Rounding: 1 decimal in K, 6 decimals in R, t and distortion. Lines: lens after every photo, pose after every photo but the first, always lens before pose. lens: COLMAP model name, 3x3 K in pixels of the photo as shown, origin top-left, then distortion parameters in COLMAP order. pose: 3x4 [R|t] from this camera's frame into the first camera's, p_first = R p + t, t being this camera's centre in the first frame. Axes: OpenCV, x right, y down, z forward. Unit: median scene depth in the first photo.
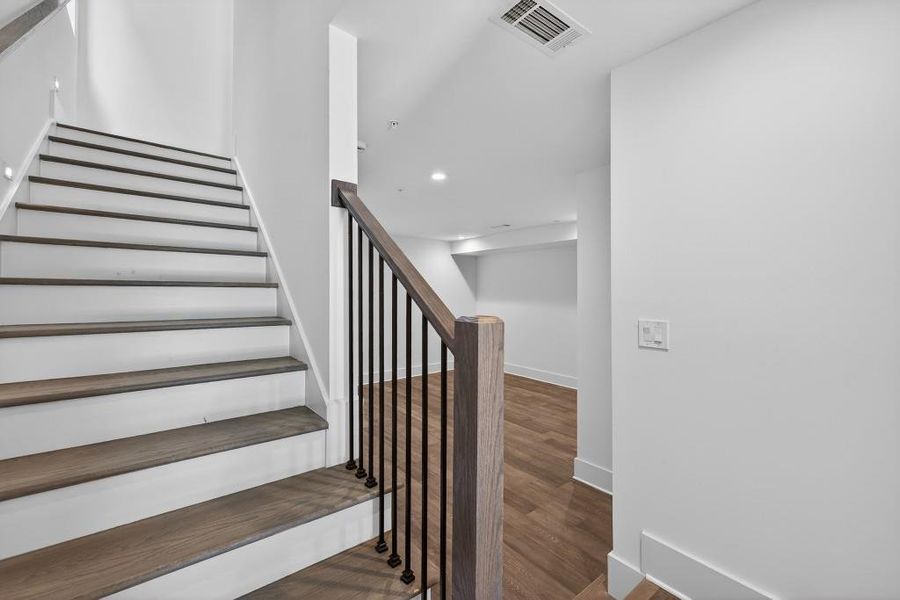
lens RADIAL K [[375.7, 0, 449.3], [0, 375.7, 292.2], [0, 0, 1]] dist [0.010253, -0.000359]
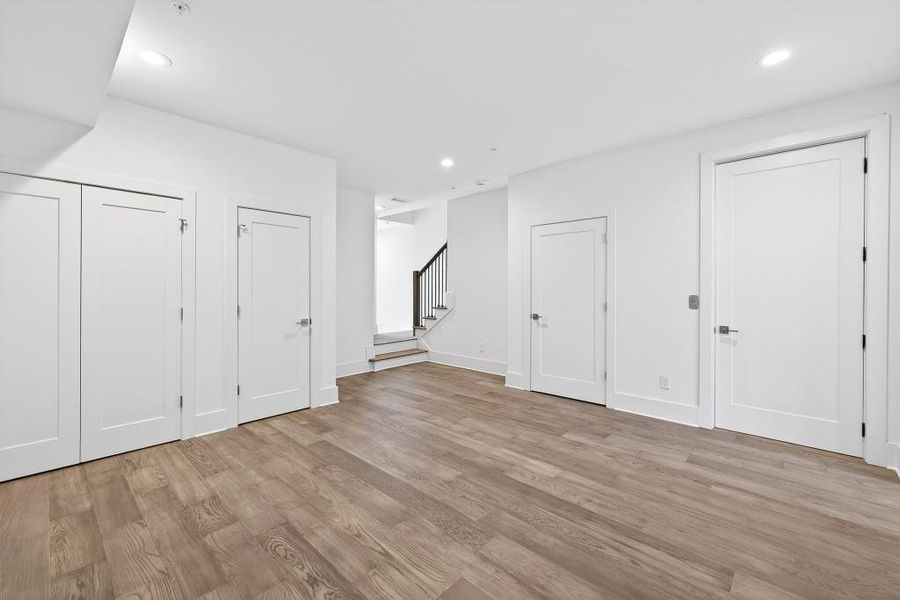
lens RADIAL K [[375.7, 0, 449.3], [0, 375.7, 292.2], [0, 0, 1]] dist [0.010253, -0.000359]
pose [[-0.987363, -0.003178, -0.158443, 0.122939], [-0.003636, 0.999990, 0.002598, 0.090626], [0.158433, 0.003141, -0.987365, 1.704979]]
